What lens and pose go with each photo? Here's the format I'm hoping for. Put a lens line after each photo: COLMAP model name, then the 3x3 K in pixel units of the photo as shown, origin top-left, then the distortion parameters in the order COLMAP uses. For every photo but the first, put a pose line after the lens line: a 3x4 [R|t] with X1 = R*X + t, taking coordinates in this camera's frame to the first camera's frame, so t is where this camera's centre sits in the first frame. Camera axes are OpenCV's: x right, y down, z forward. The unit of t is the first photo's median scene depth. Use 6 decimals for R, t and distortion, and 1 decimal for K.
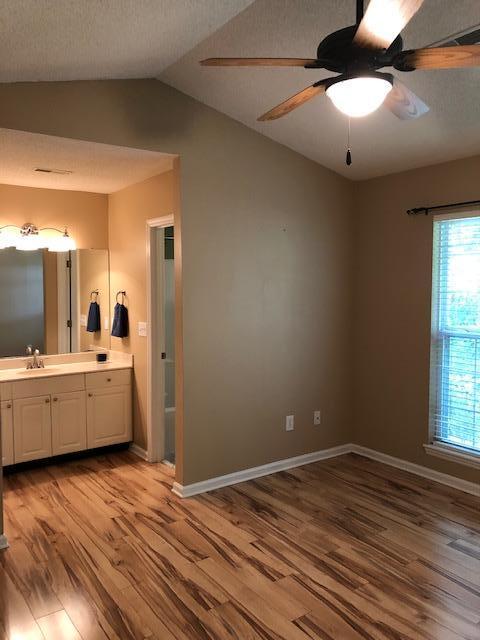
lens RADIAL K [[529.2, 0, 240.1], [0, 529.2, 314.6], [0, 0, 1]] dist [0.090480, -0.169481]
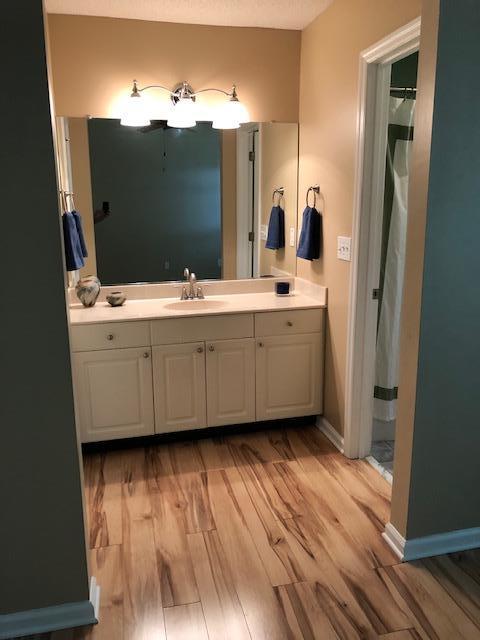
lens RADIAL K [[529.2, 0, 240.1], [0, 529.2, 314.6], [0, 0, 1]] dist [0.090480, -0.169481]
pose [[0.929657, 0.072821, -0.361159, -0.068141], [-0.014422, 0.986713, 0.161829, 0.005634], [0.368145, -0.145237, 0.918355, 0.383395]]
